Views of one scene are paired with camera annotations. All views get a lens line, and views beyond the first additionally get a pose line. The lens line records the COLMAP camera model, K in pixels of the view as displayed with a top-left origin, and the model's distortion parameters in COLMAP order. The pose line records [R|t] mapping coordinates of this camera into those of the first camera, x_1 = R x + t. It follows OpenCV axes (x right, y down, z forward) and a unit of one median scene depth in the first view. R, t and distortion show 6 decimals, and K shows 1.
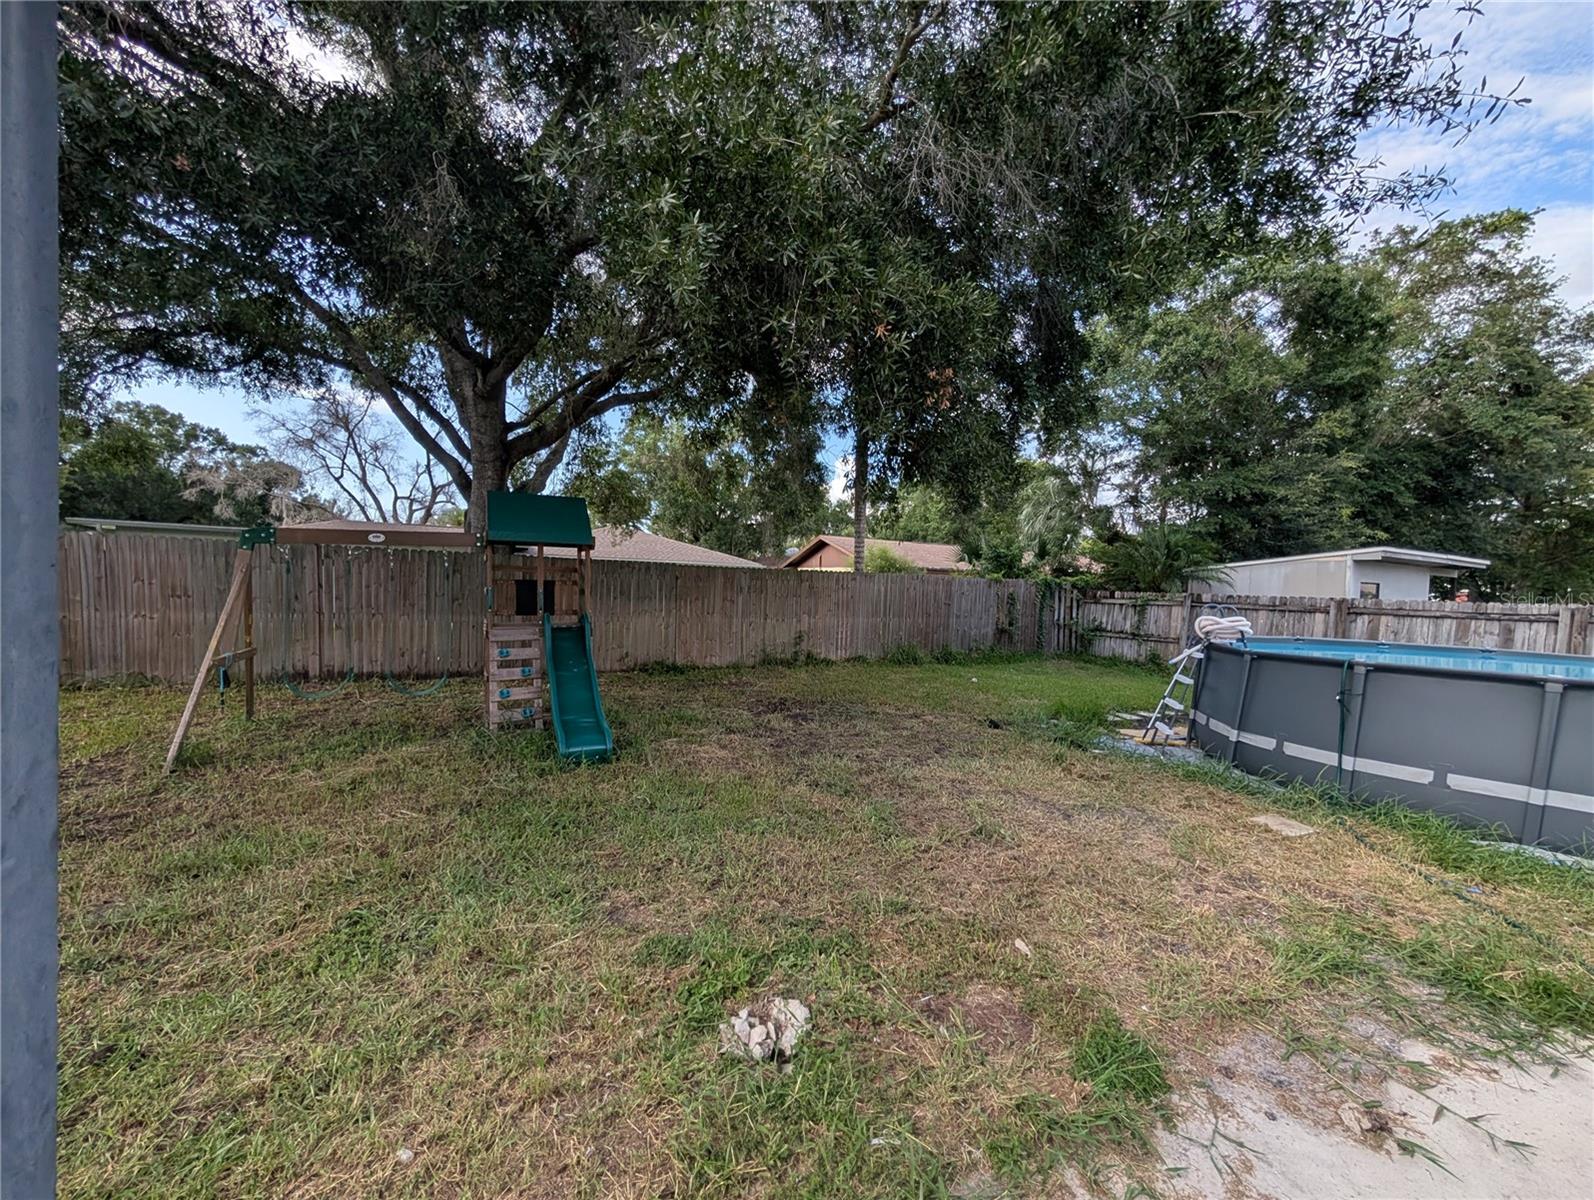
lens RADIAL K [[603.5, 0, 792.3], [0, 603.5, 605.4], [0, 0, 1]] dist [0.001541, 0.000038]
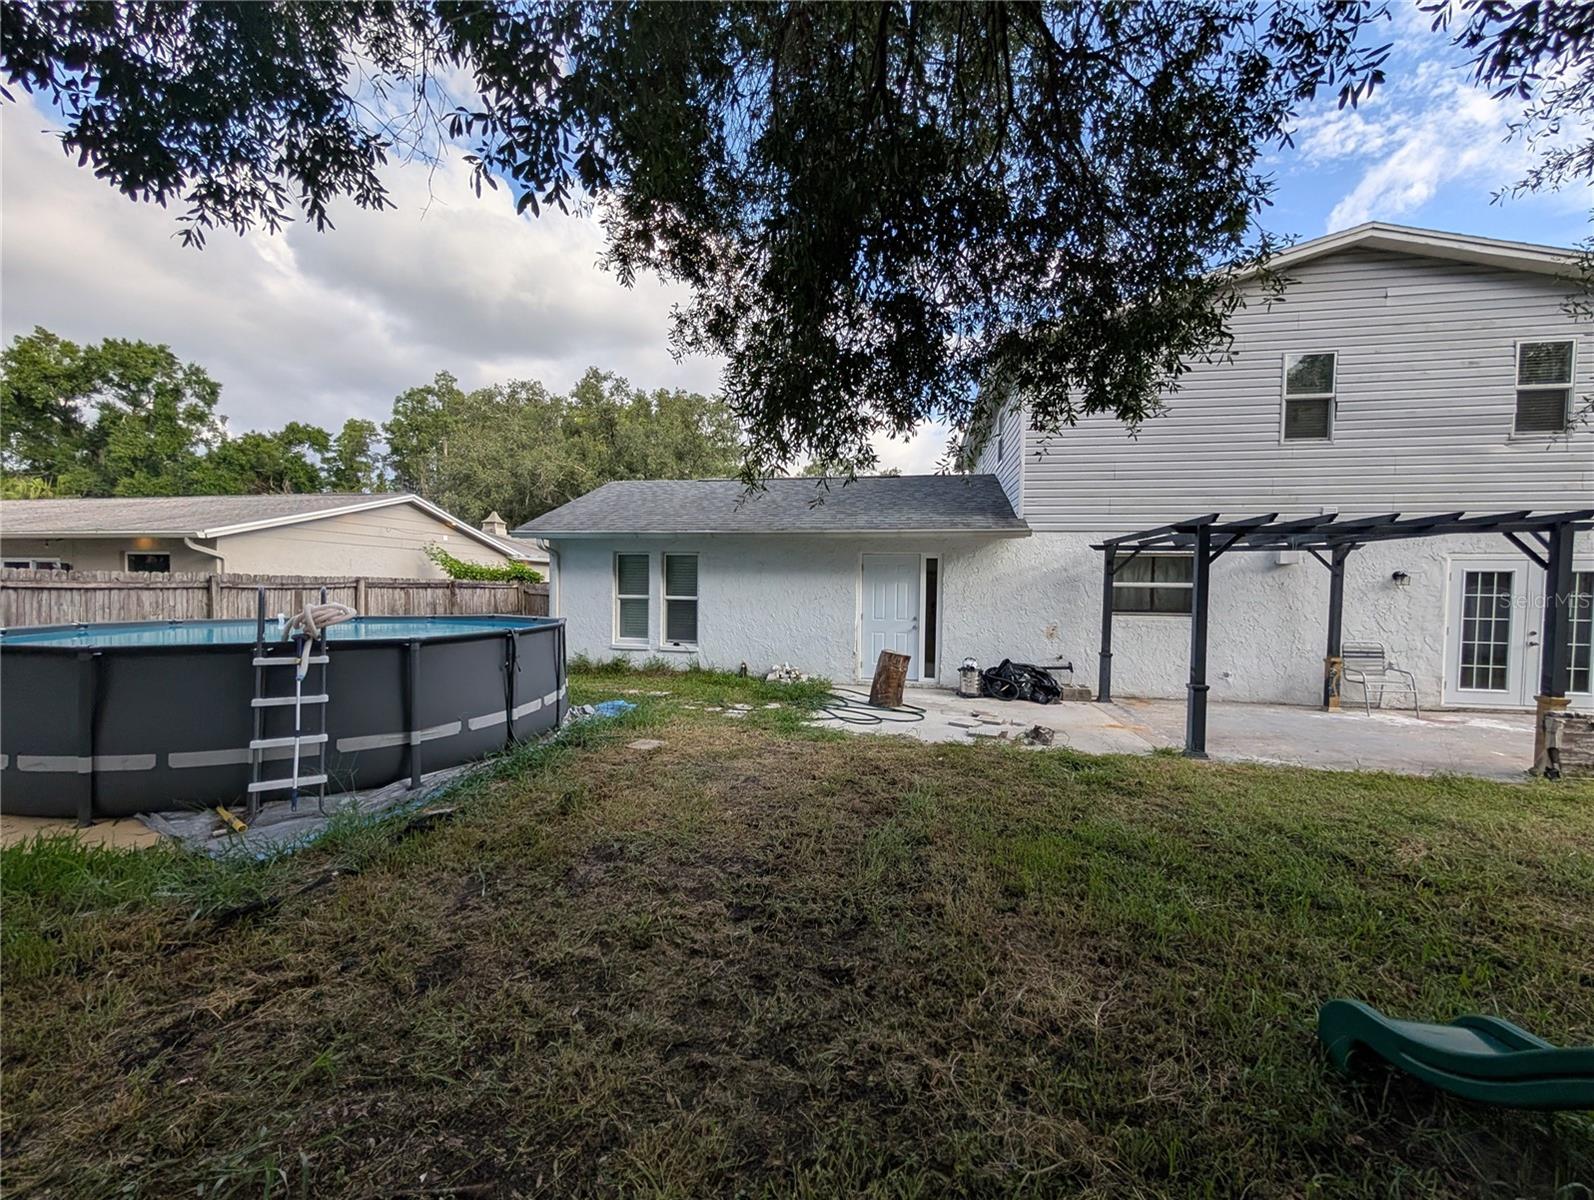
lens RADIAL K [[603.5, 0, 799.9], [0, 603.5, 615.4], [0, 0, 1]] dist [0.001541, 0.000038]
pose [[-0.790052, -0.073898, 0.608570, -0.145919], [-0.023058, 0.995588, 0.090958, -0.034393], [-0.612606, 0.057830, -0.788270, 0.904613]]
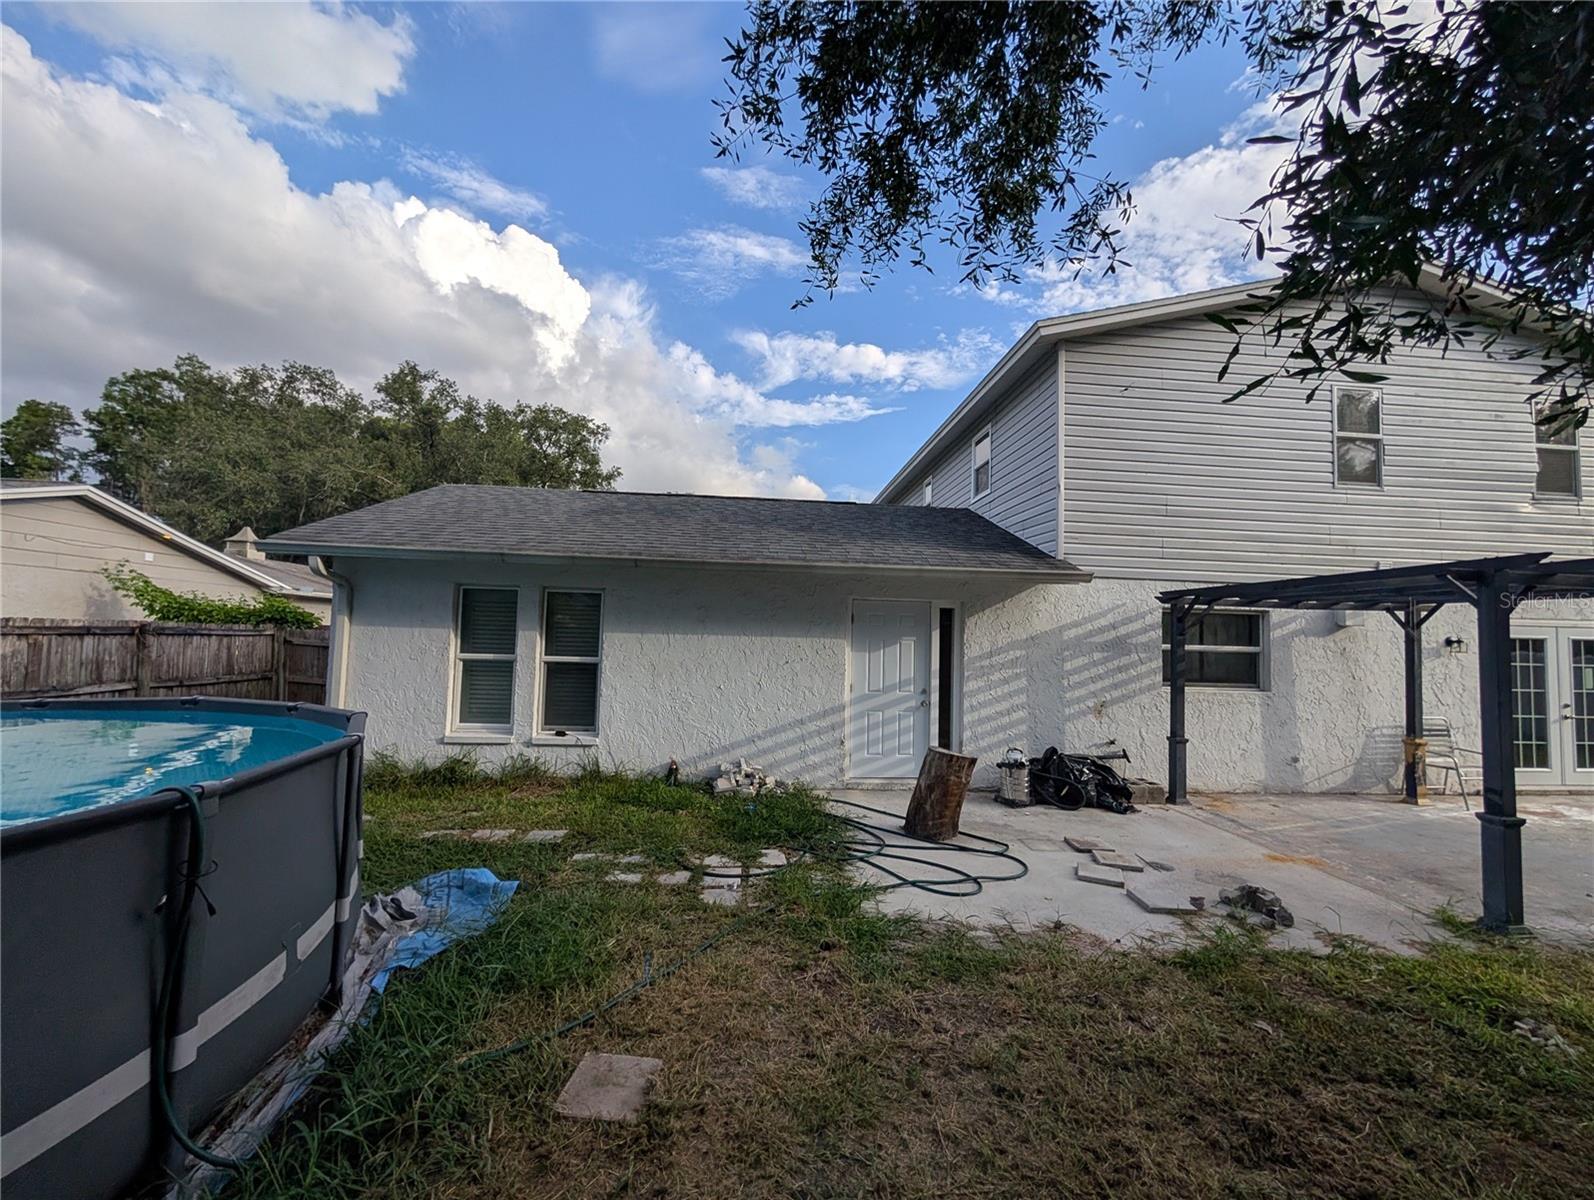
lens RADIAL K [[603.5, 0, 800.5], [0, 603.5, 607.7], [0, 0, 1]] dist [0.001541, 0.000038]
pose [[-0.924307, -0.041411, 0.379398, 0.228989], [-0.048477, 0.998783, -0.009085, -0.026503], [-0.378560, -0.026789, -0.925189, 0.693889]]
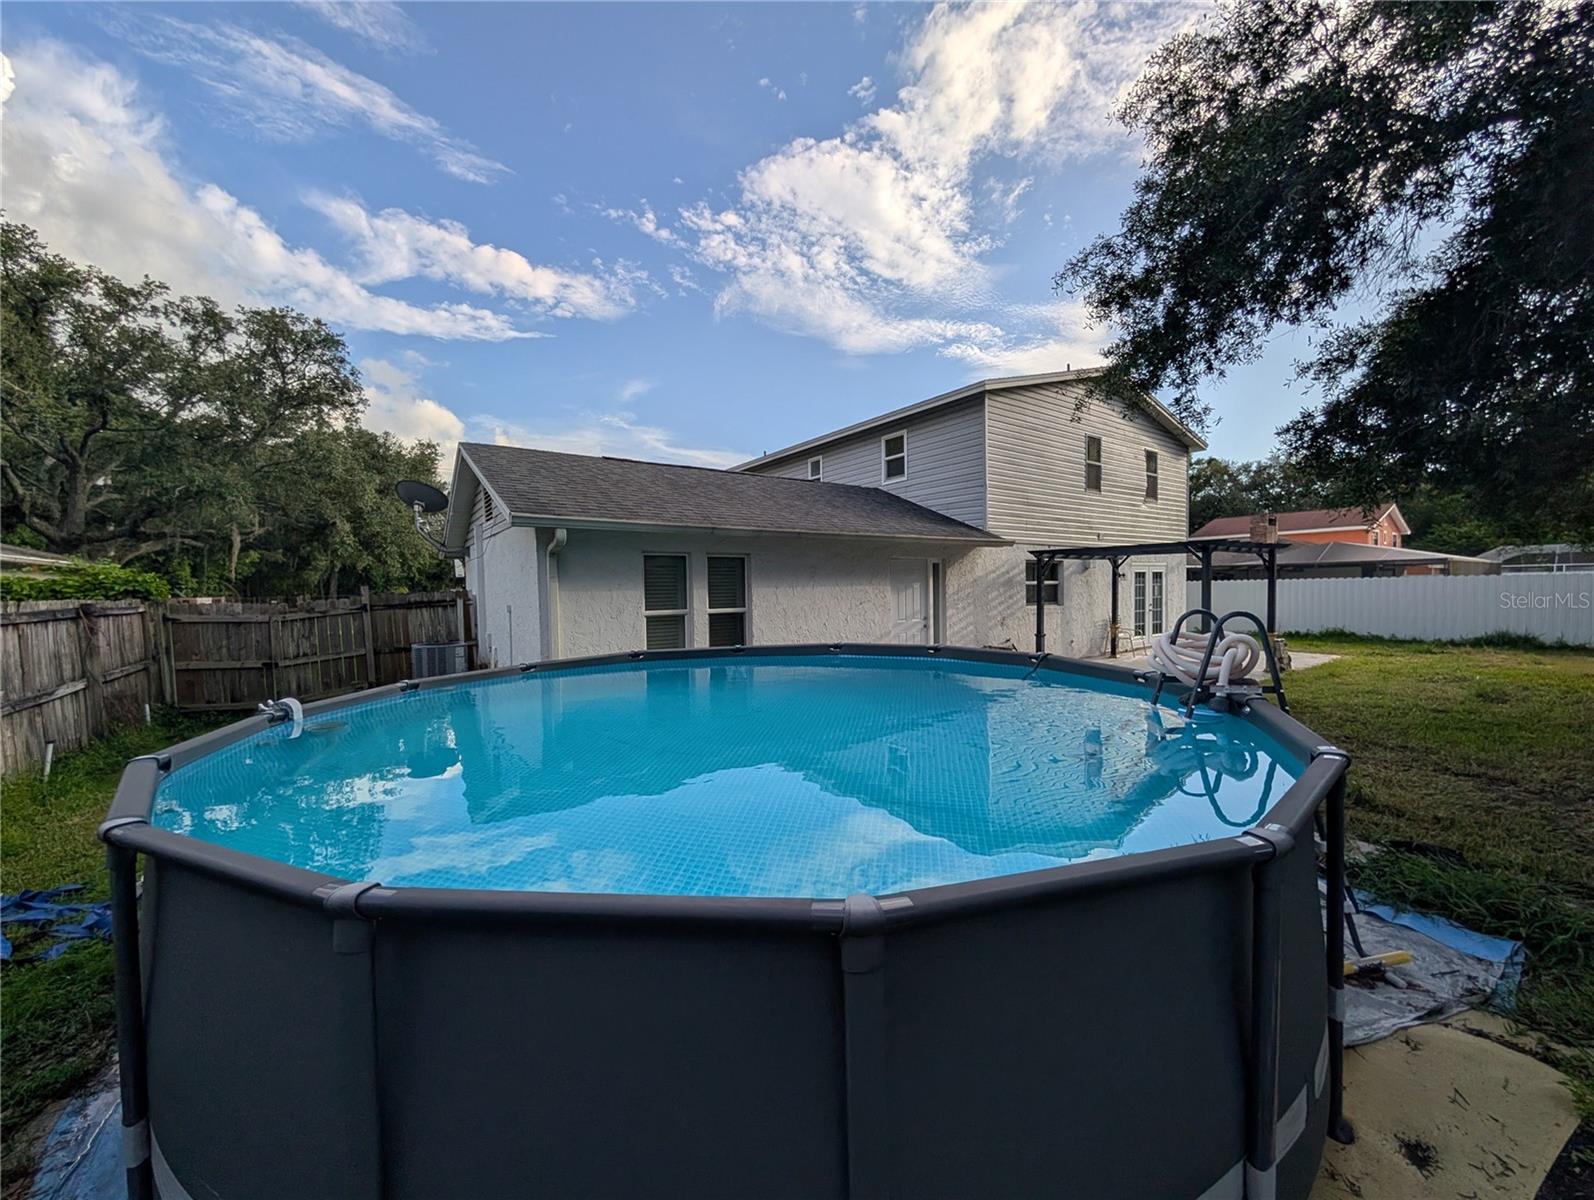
lens RADIAL K [[603.5, 0, 796.6], [0, 603.5, 608.0], [0, 0, 1]] dist [0.001541, 0.000038]
pose [[-0.989078, -0.015796, -0.146545, 0.833279], [-0.024809, 0.997897, 0.059877, -0.017596], [0.145292, 0.062858, -0.987390, 1.069124]]
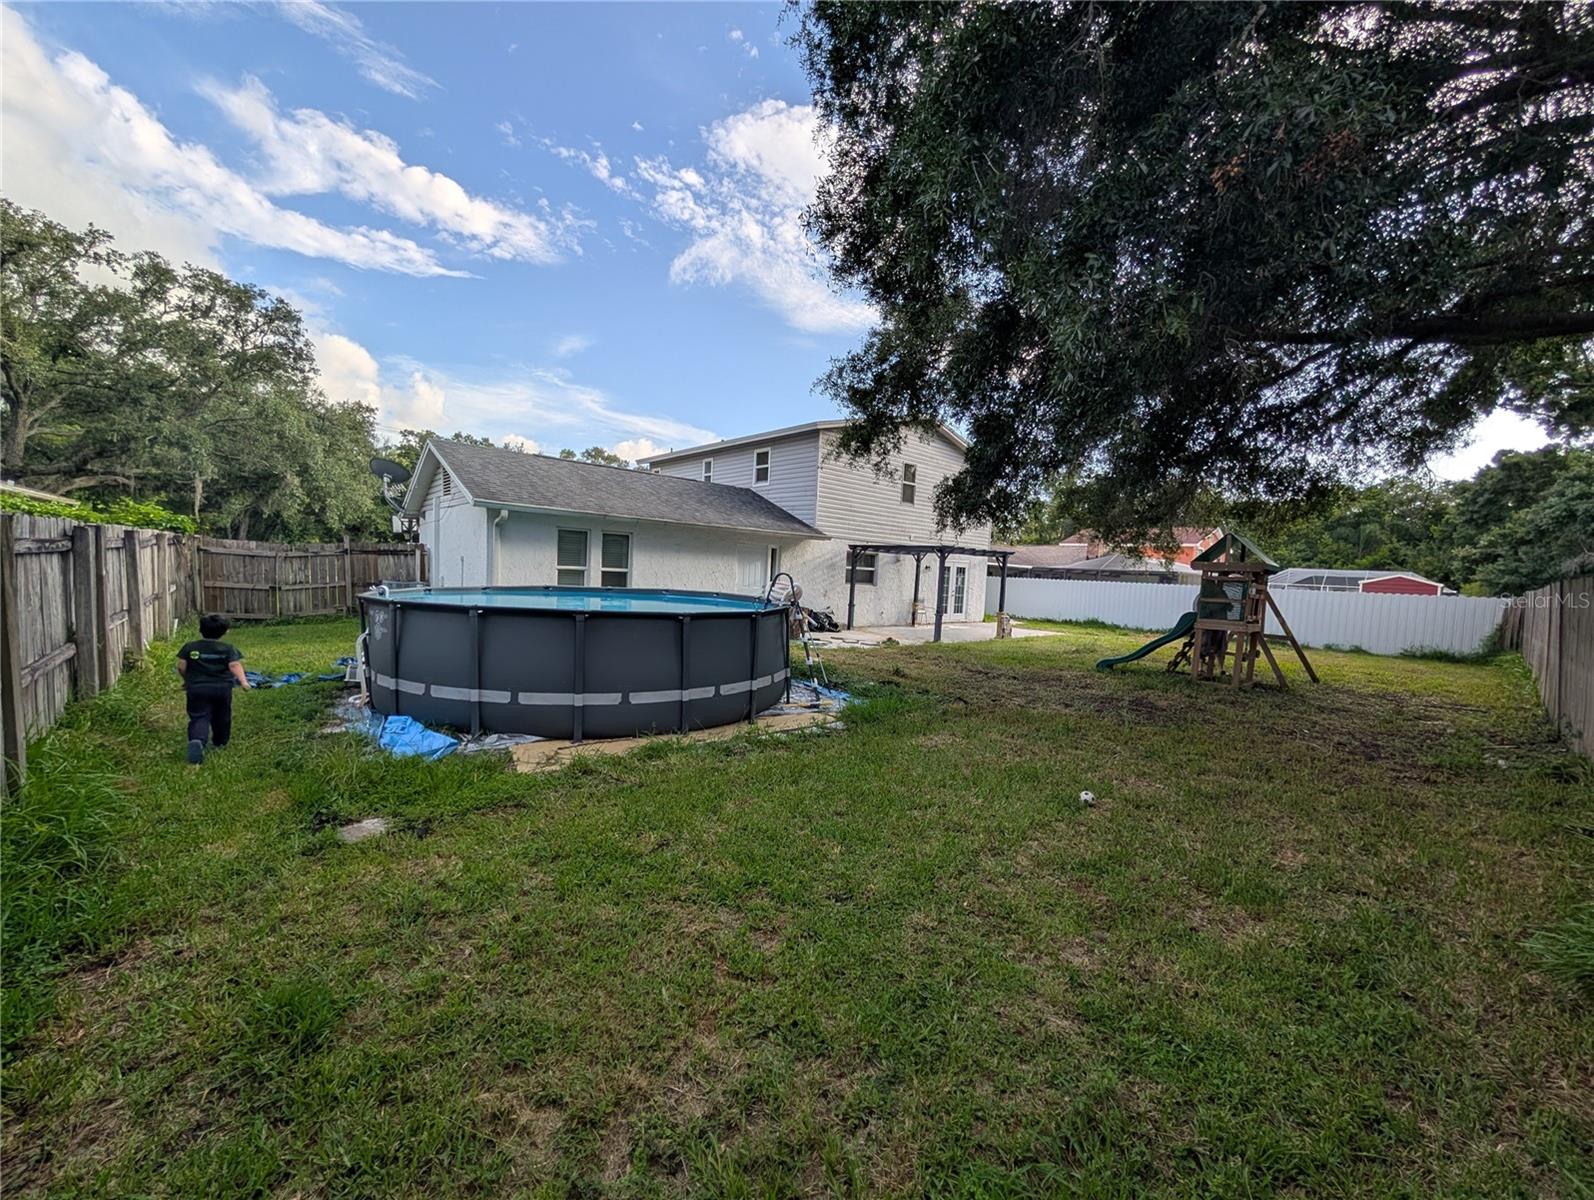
lens RADIAL K [[603.5, 0, 795.9], [0, 603.5, 609.7], [0, 0, 1]] dist [0.001541, 0.000038]
pose [[-0.964310, -0.068201, -0.255841, 0.744305], [-0.093771, 0.991599, 0.089101, -0.028174], [0.247615, 0.109912, -0.962604, 1.625017]]
